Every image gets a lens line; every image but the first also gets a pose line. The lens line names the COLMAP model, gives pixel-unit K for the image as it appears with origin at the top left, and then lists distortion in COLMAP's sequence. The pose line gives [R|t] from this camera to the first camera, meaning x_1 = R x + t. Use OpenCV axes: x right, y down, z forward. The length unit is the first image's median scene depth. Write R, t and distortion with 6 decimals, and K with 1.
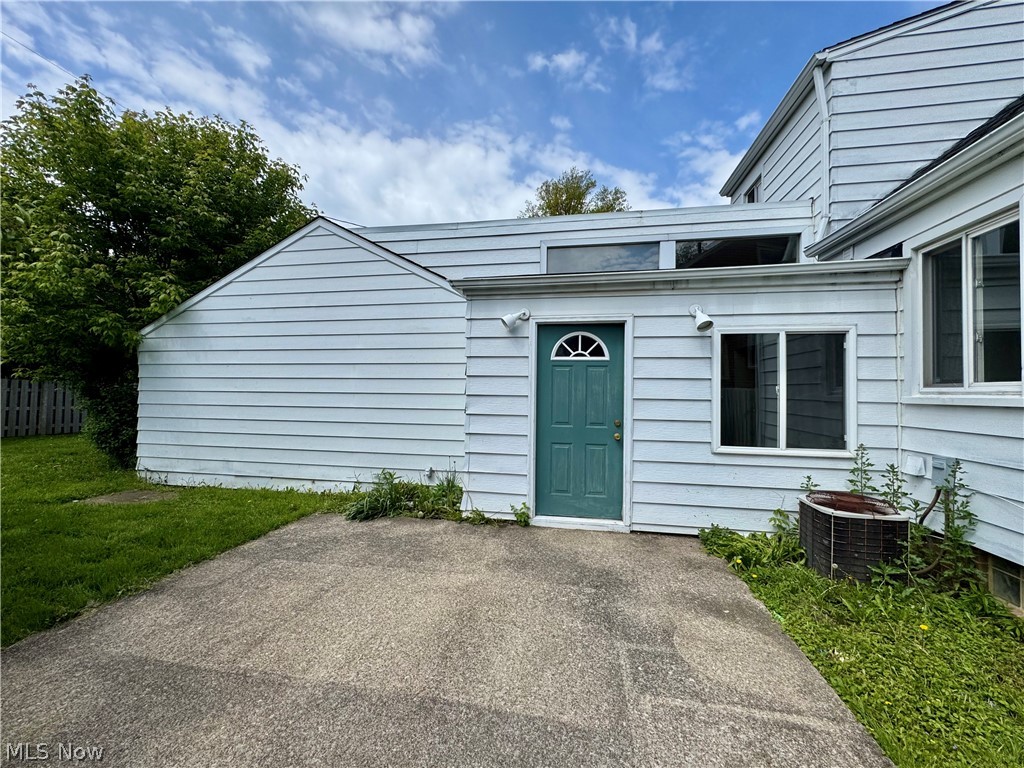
lens RADIAL K [[410.6, 0, 511.6], [0, 410.6, 385.5], [0, 0, 1]] dist [-0.004800, 0.000481]
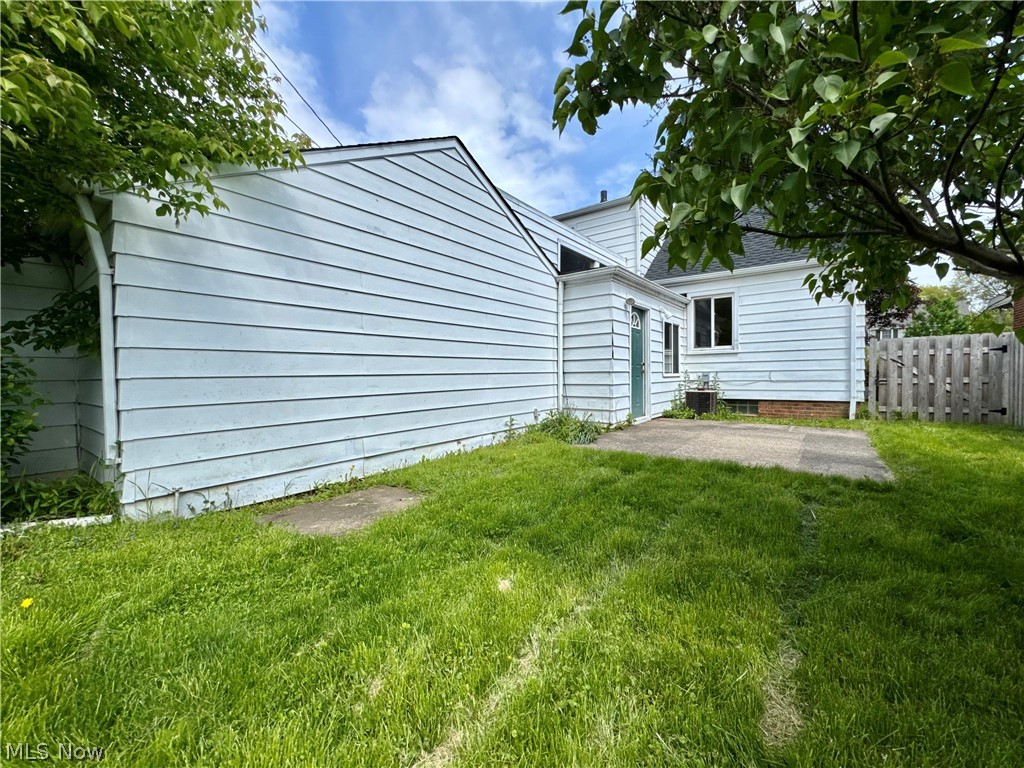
lens RADIAL K [[410.6, 0, 509.8], [0, 410.6, 385.3], [0, 0, 1]] dist [-0.004800, 0.000481]
pose [[0.456912, -0.042536, 0.888494, -1.655271], [0.004646, 0.998956, 0.045436, 0.099132], [-0.889500, -0.016633, 0.456633, 0.679556]]
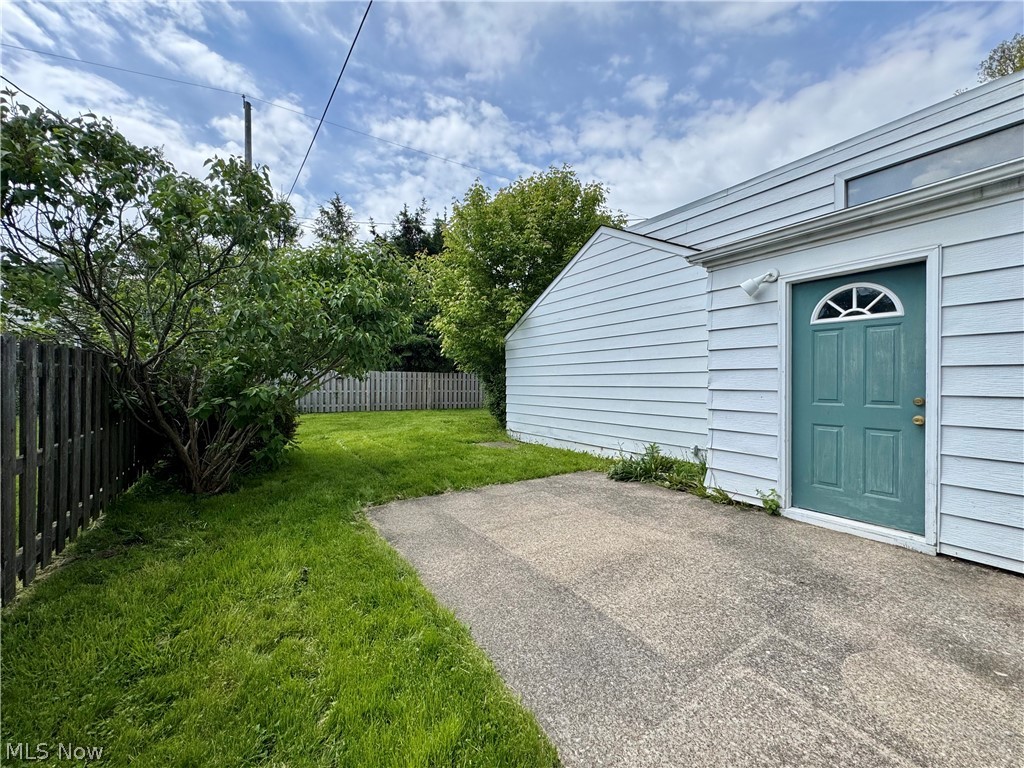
lens RADIAL K [[410.6, 0, 510.8], [0, 410.6, 385.4], [0, 0, 1]] dist [-0.004800, 0.000481]
pose [[0.680421, -0.005887, -0.732798, 0.294660], [0.023676, 0.999622, 0.013953, 0.036430], [0.732439, -0.026843, 0.680303, -0.009570]]
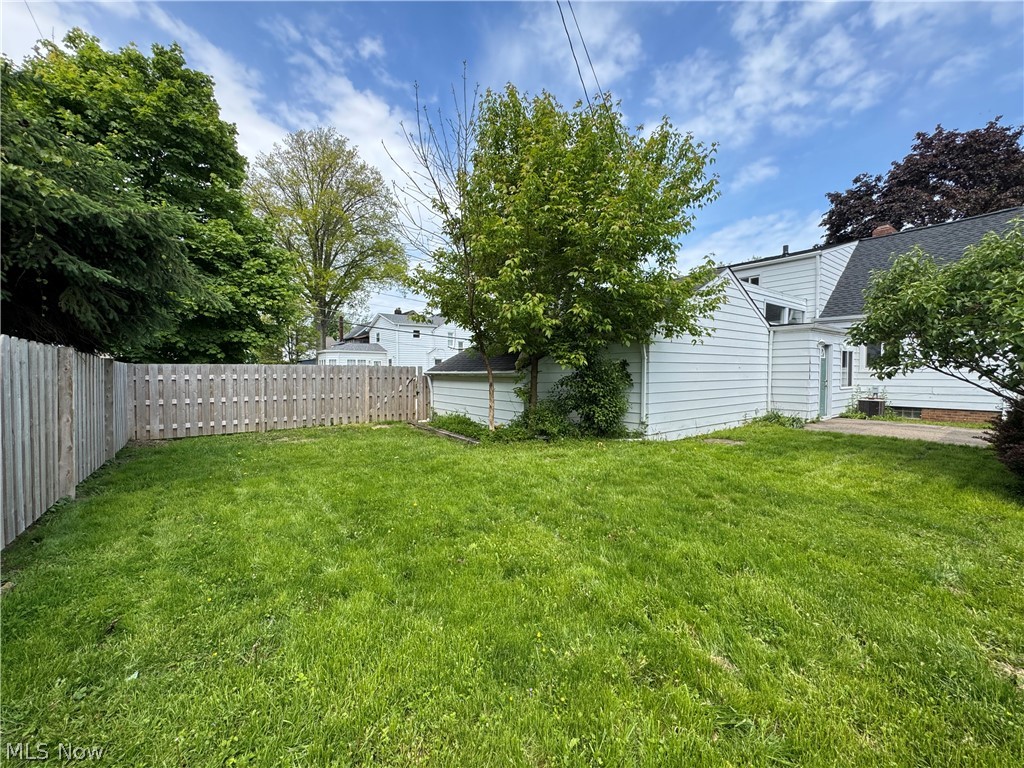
lens RADIAL K [[410.6, 0, 508.3], [0, 410.6, 385.0], [0, 0, 1]] dist [-0.004800, 0.000481]
pose [[0.680941, -0.038669, 0.731317, -3.218457], [-0.002956, 0.998452, 0.055547, -0.029674], [-0.732333, -0.039986, 0.679772, 0.683239]]
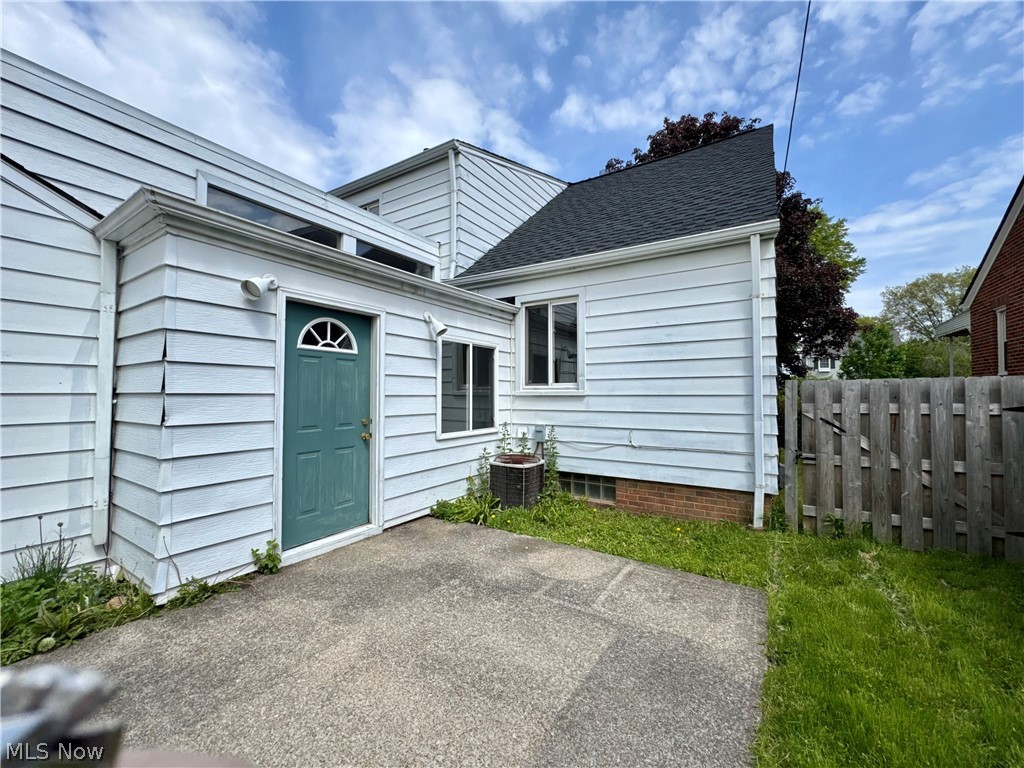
lens RADIAL K [[410.6, 0, 510.8], [0, 410.6, 385.0], [0, 0, 1]] dist [-0.004800, 0.000481]
pose [[0.377590, 0.007431, 0.925943, -0.484021], [-0.009863, 0.999943, -0.004003, 0.007679], [-0.925920, -0.007621, 0.377642, 0.333849]]
